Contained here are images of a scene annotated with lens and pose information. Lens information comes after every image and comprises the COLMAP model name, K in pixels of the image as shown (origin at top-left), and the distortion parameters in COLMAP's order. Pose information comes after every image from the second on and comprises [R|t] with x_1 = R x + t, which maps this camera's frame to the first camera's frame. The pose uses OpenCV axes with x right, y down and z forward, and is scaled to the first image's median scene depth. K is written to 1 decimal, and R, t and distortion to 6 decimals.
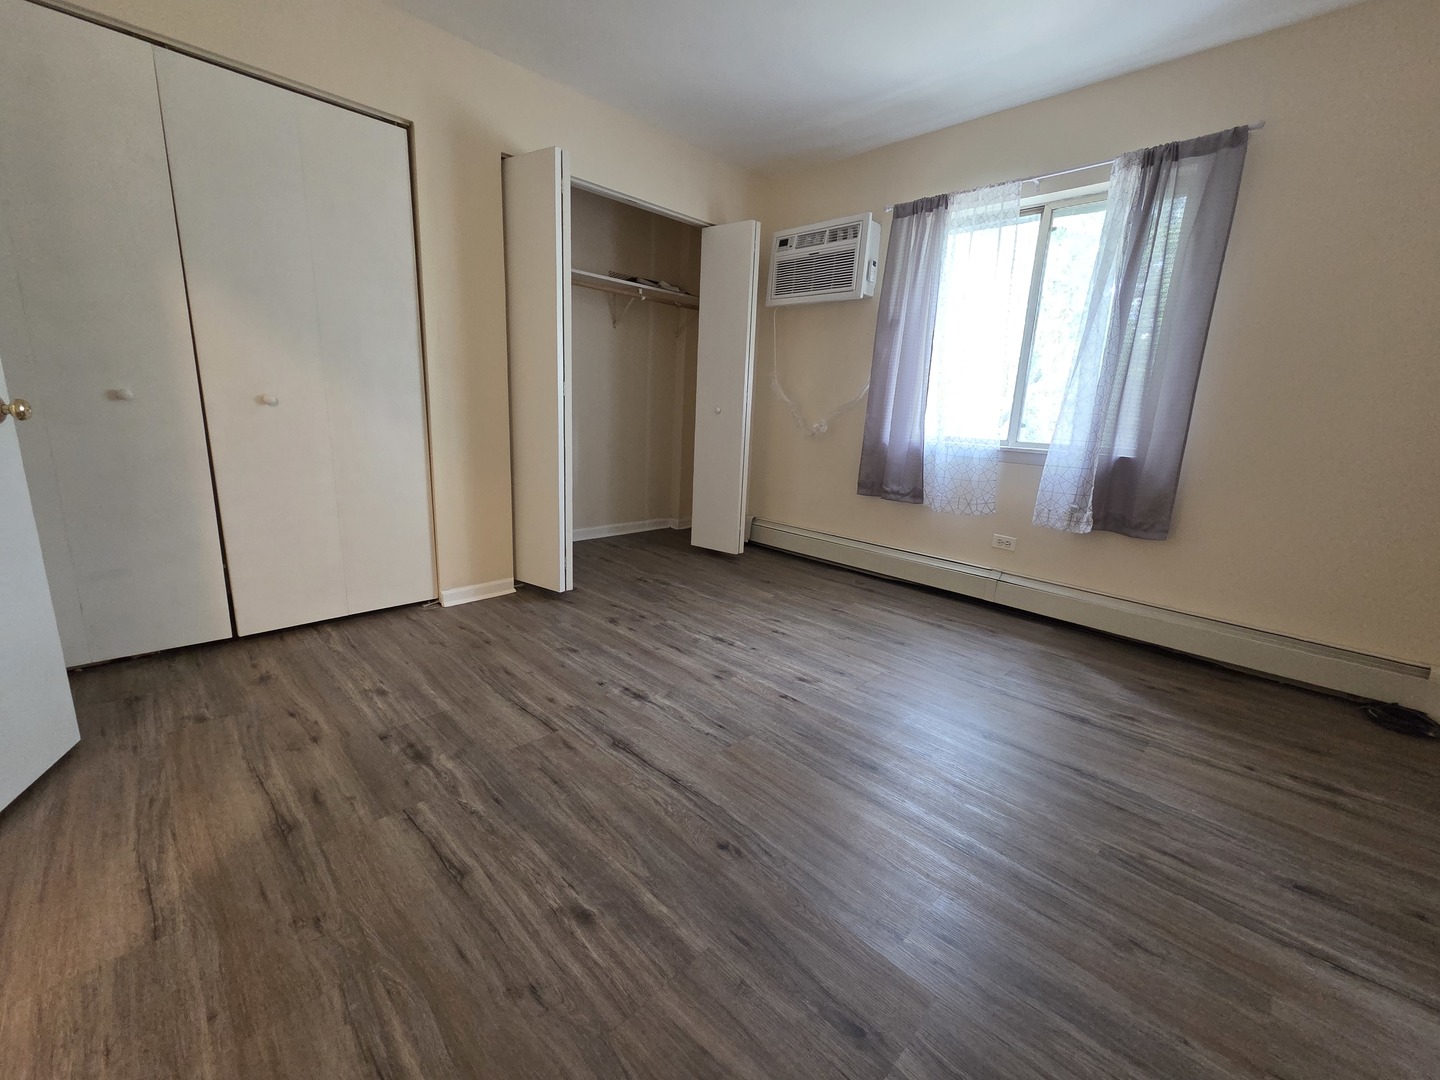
lens RADIAL K [[587.3, 0, 722.4], [0, 587.3, 538.2], [0, 0, 1]] dist [0.003909, -0.000394]
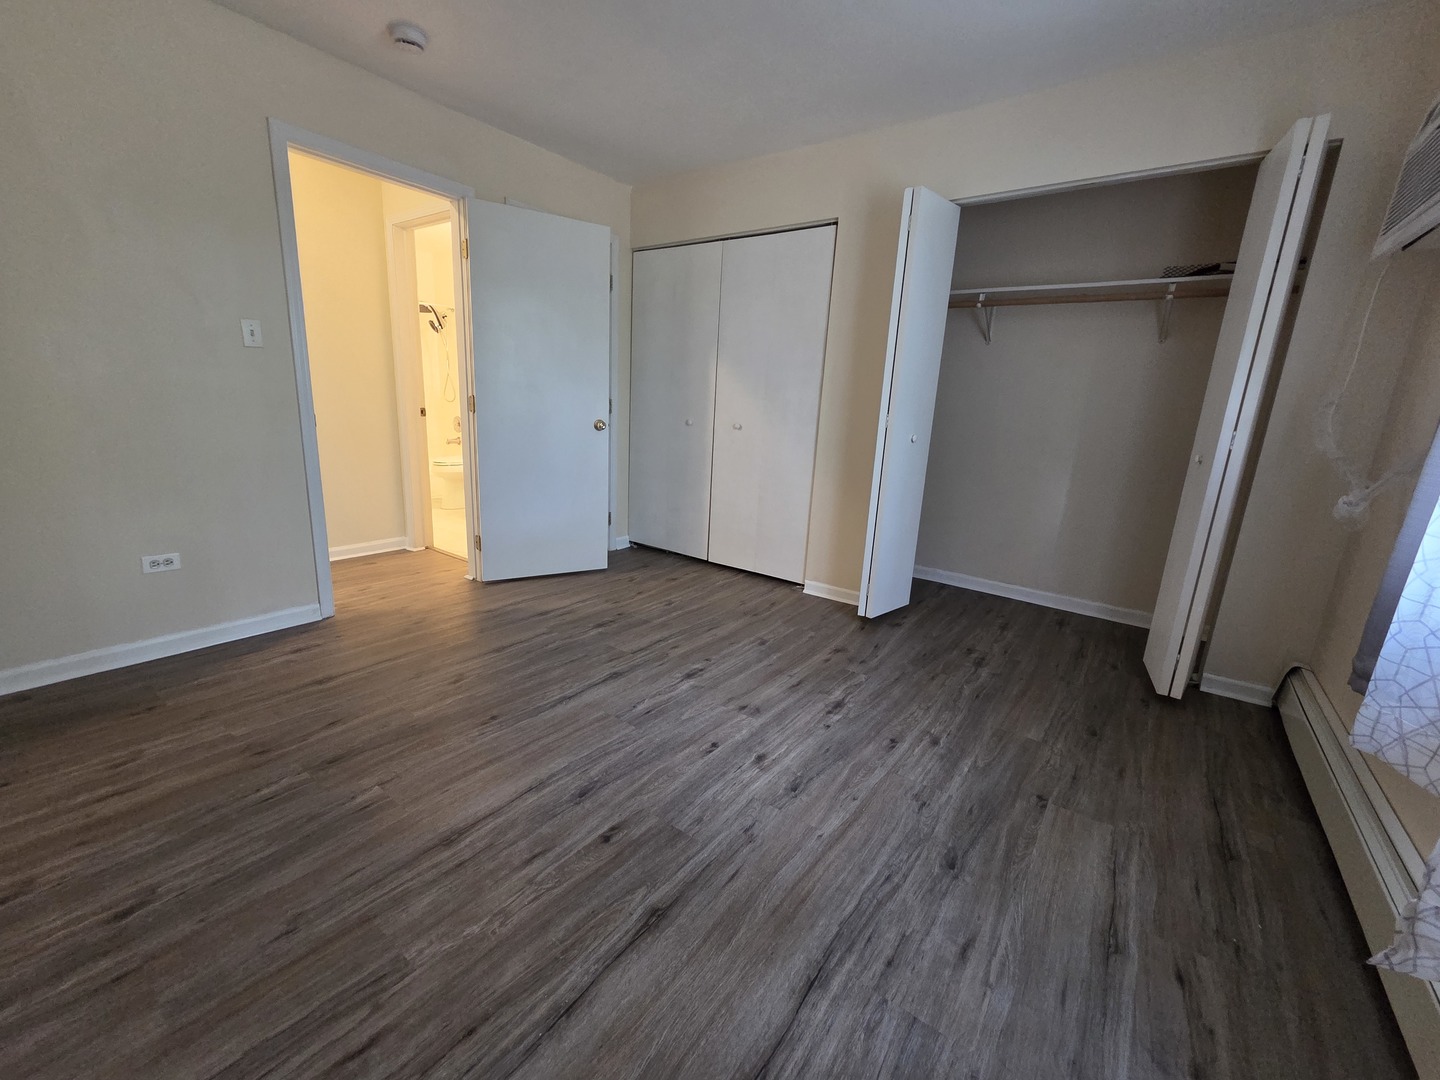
lens RADIAL K [[587.3, 0, 722.4], [0, 587.3, 538.2], [0, 0, 1]] dist [0.003909, -0.000394]
pose [[0.147203, 0.188790, -0.970922, 0.840466], [-0.260390, 0.954386, 0.146097, -0.158449], [0.954216, 0.231312, 0.189648, 0.683077]]
